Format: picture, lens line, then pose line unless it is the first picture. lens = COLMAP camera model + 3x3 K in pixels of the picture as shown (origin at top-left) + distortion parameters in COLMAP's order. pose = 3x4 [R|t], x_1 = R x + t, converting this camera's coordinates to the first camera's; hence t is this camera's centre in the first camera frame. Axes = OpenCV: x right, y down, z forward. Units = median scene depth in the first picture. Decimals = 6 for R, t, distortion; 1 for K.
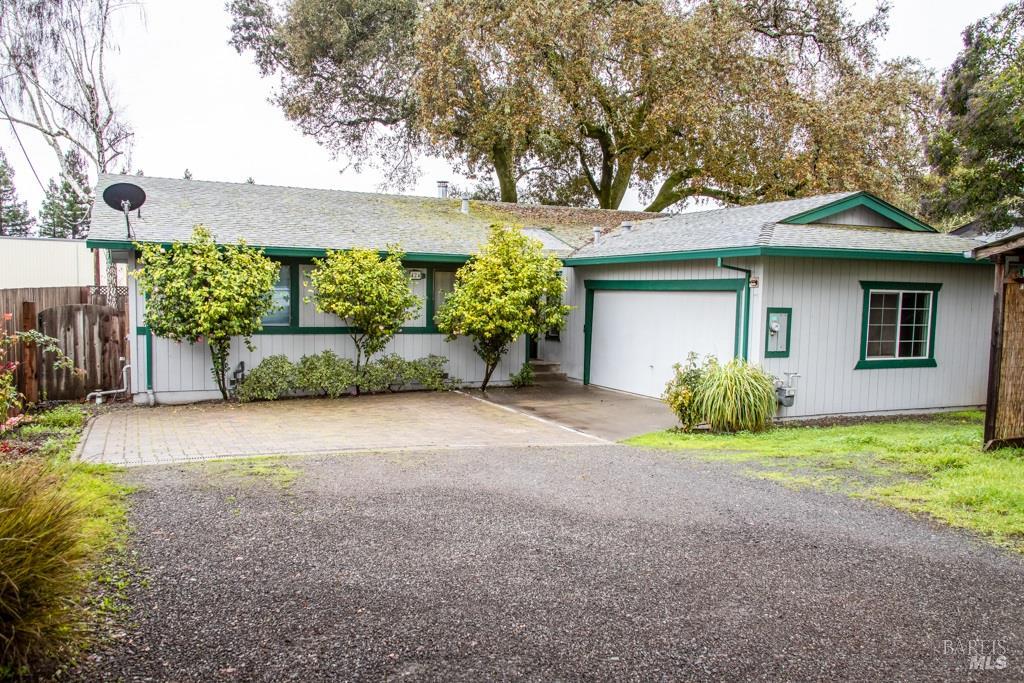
lens RADIAL K [[826.5, 0, 511.3], [0, 826.5, 357.3], [0, 0, 1]] dist [0.037807, 0.001524]
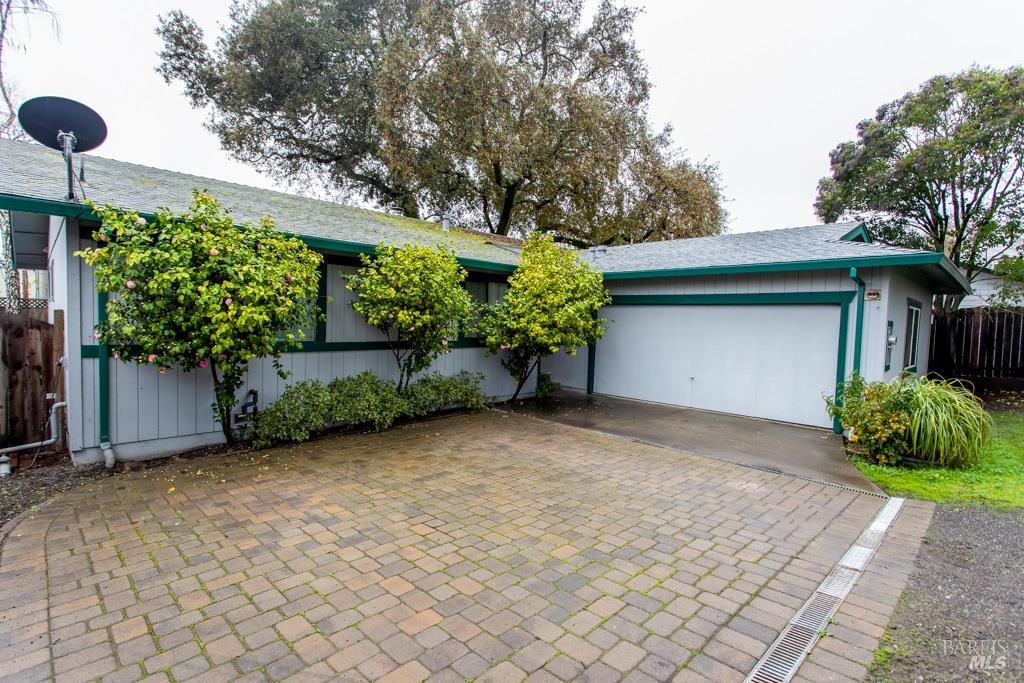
lens RADIAL K [[487.8, 0, 506.2], [0, 487.8, 342.6], [0, 0, 1]] dist [0.007350, 0.000990]
pose [[0.938548, -0.008585, 0.345043, -0.265546], [0.017093, 0.999620, -0.021624, -0.024155], [-0.344726, 0.026193, 0.938338, 0.519314]]
